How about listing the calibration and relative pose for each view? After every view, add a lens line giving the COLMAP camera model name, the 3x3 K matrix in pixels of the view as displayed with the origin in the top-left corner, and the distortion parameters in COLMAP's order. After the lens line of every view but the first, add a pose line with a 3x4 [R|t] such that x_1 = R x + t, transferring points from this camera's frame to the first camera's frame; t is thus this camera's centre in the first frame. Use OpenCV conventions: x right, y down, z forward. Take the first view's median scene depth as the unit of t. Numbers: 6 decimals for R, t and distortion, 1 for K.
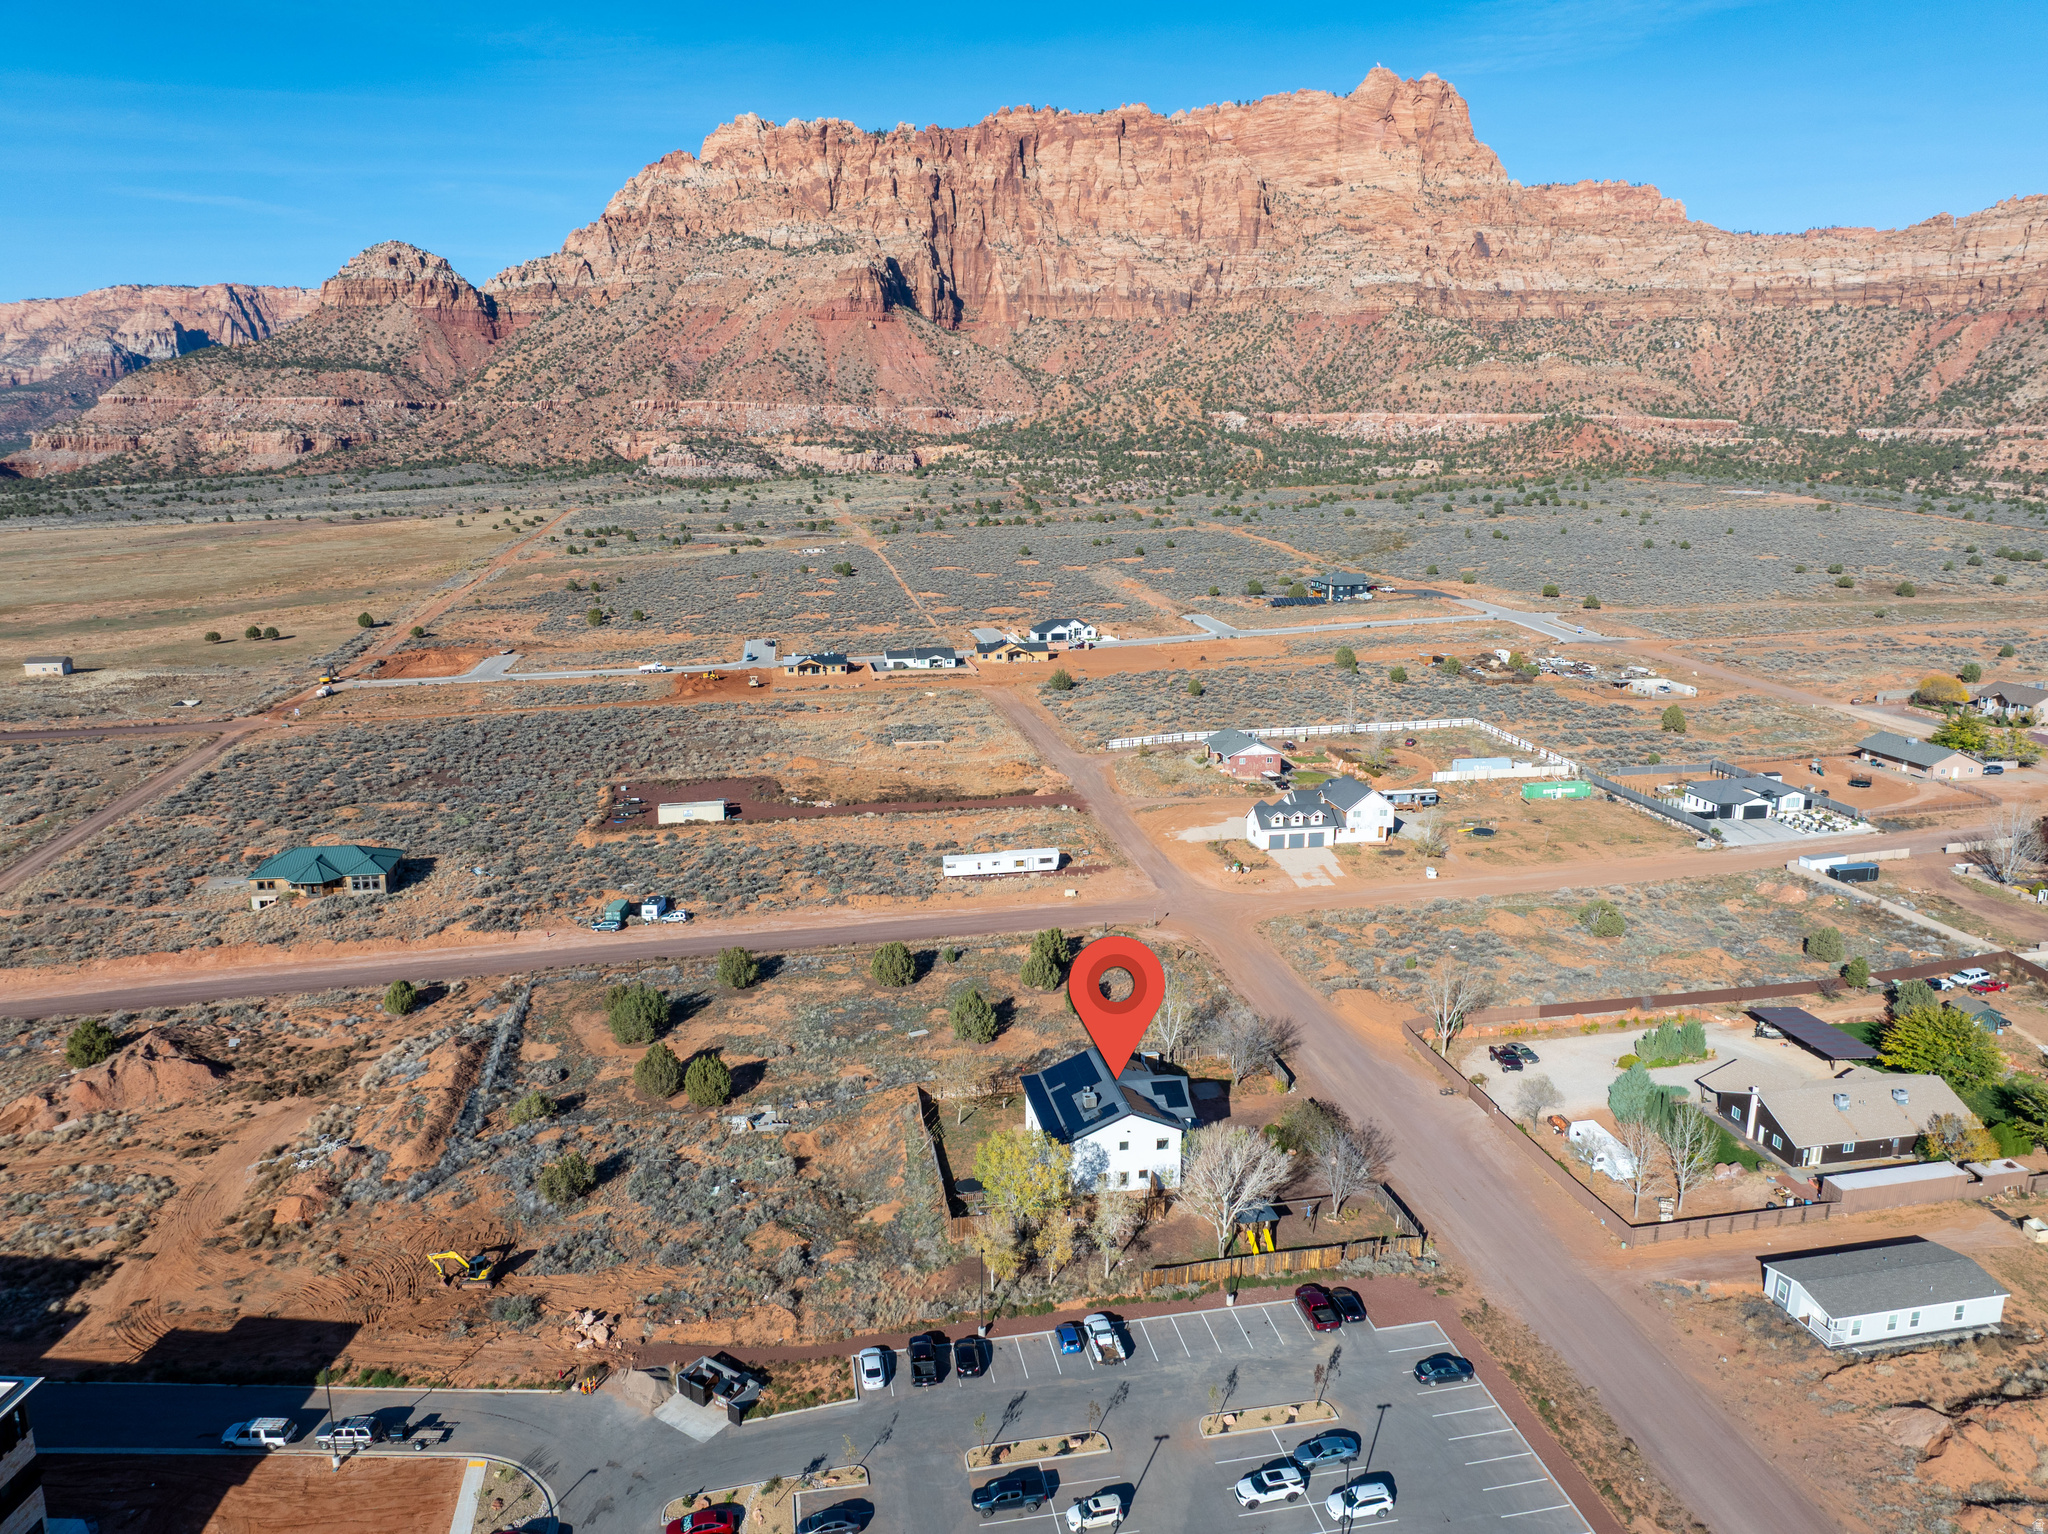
lens RADIAL K [[1441.3, 0, 1030.0], [0, 1441.3, 769.9], [0, 0, 1]] dist [-0.040021, 0.011106]
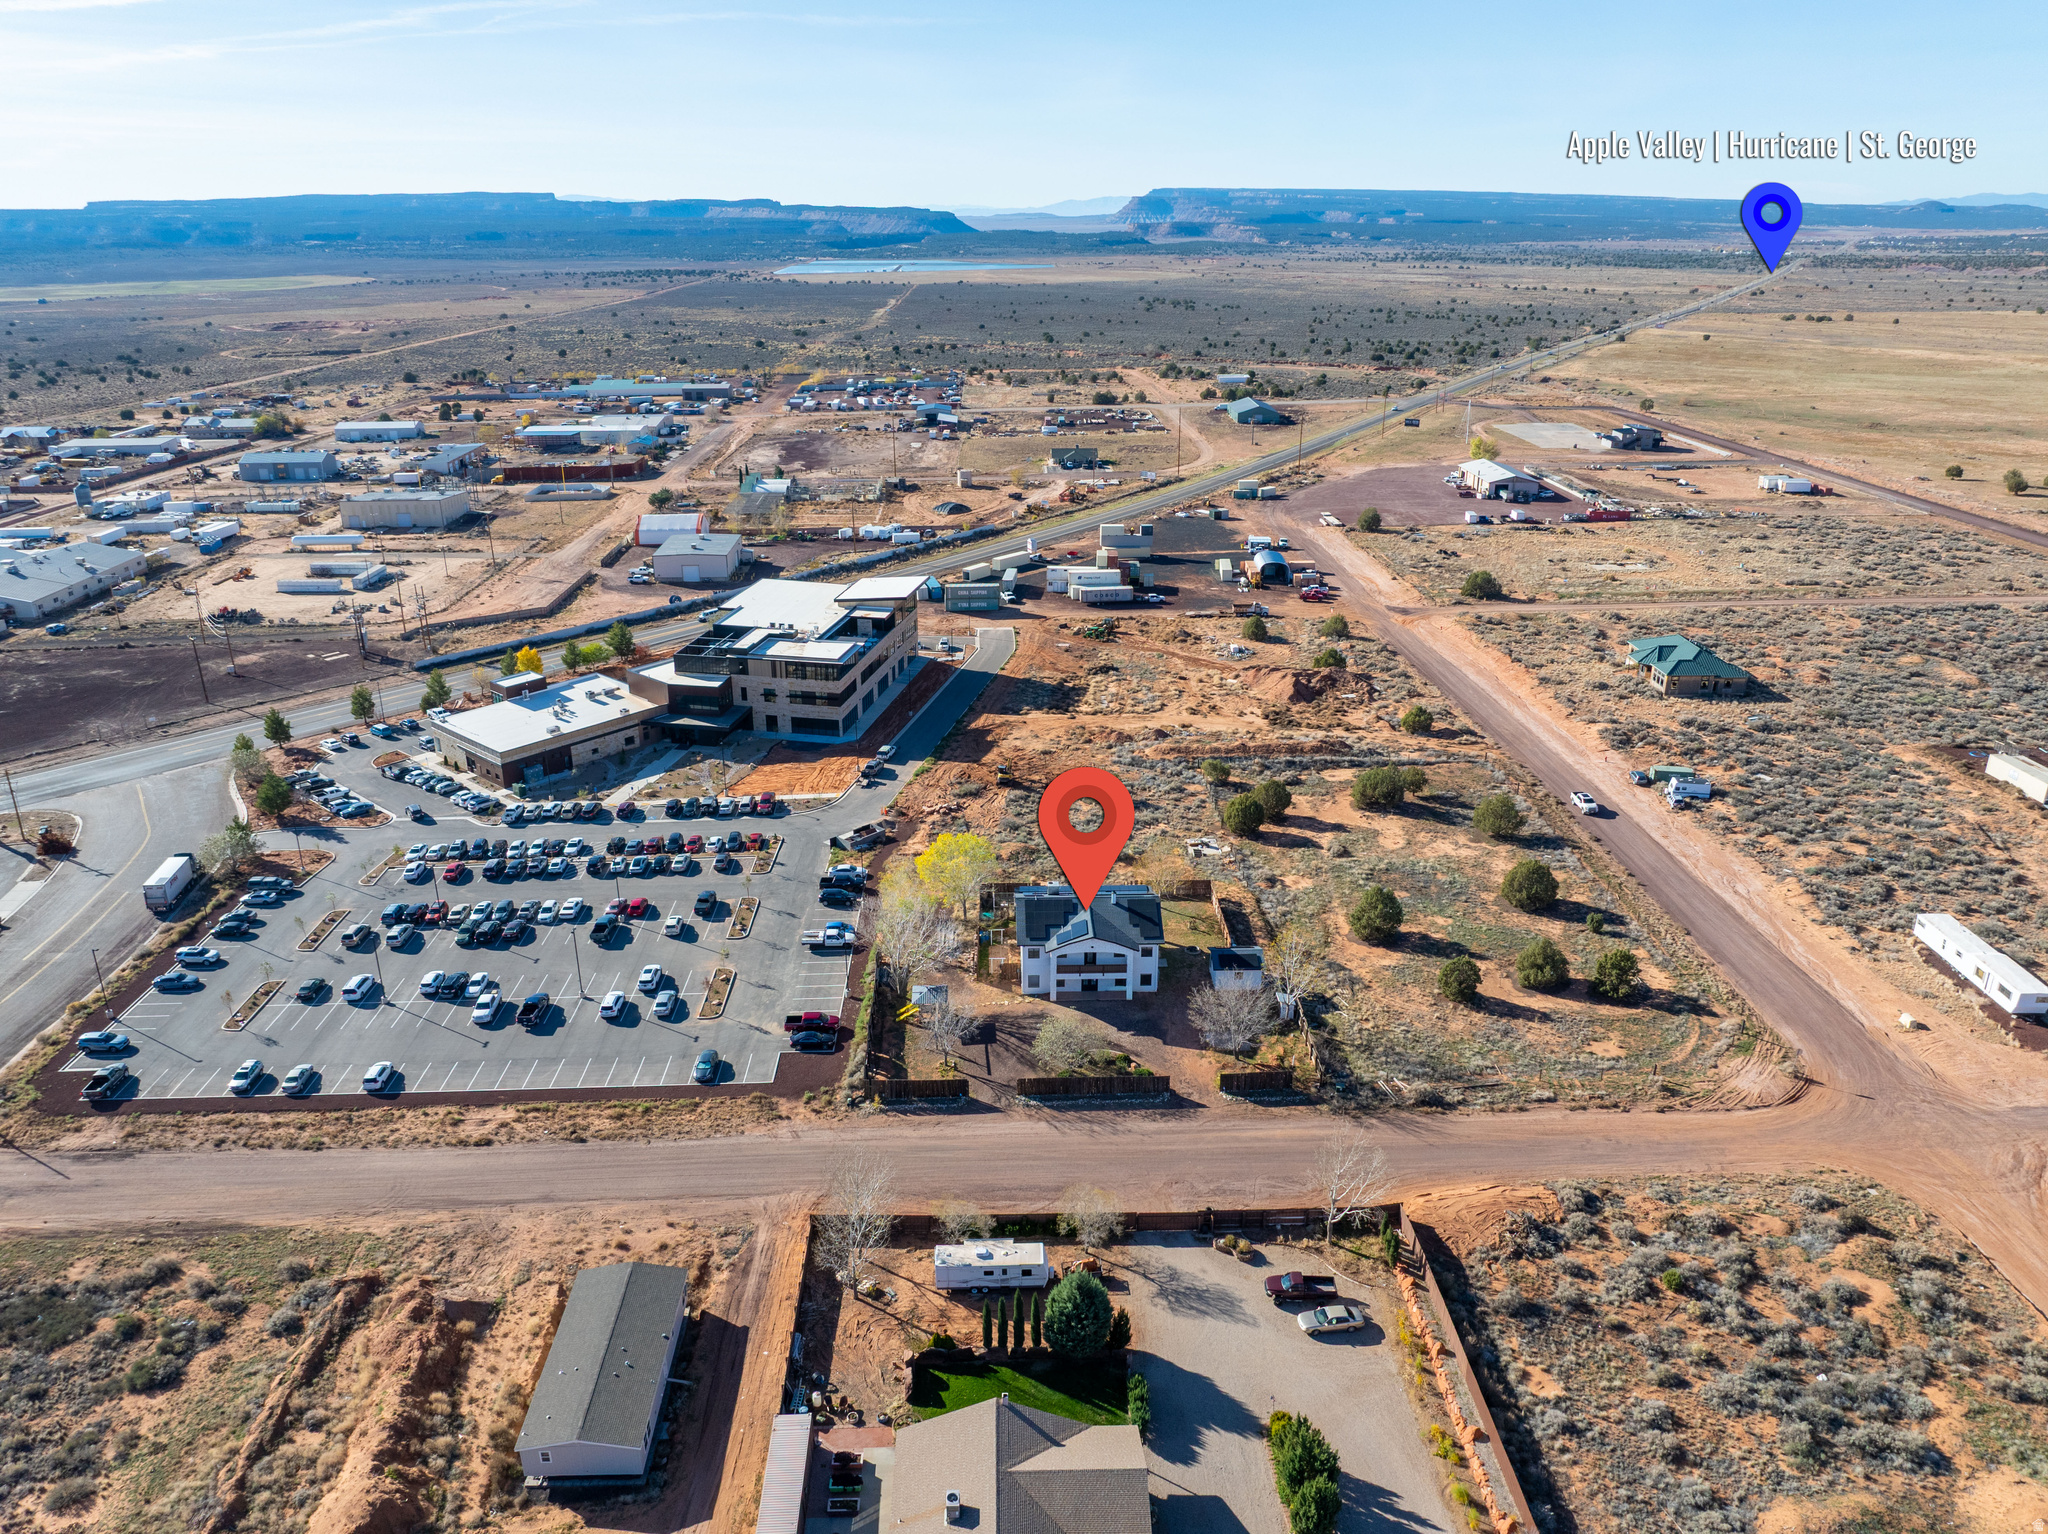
lens RADIAL K [[1441.3, 0, 1030.0], [0, 1441.3, 769.9], [0, 0, 1]] dist [-0.040021, 0.011106]
pose [[-0.161859, 0.360342, -0.918670, 0.506215], [-0.225095, 0.892922, 0.389901, -0.138792], [0.960799, 0.269897, -0.063416, 0.500580]]
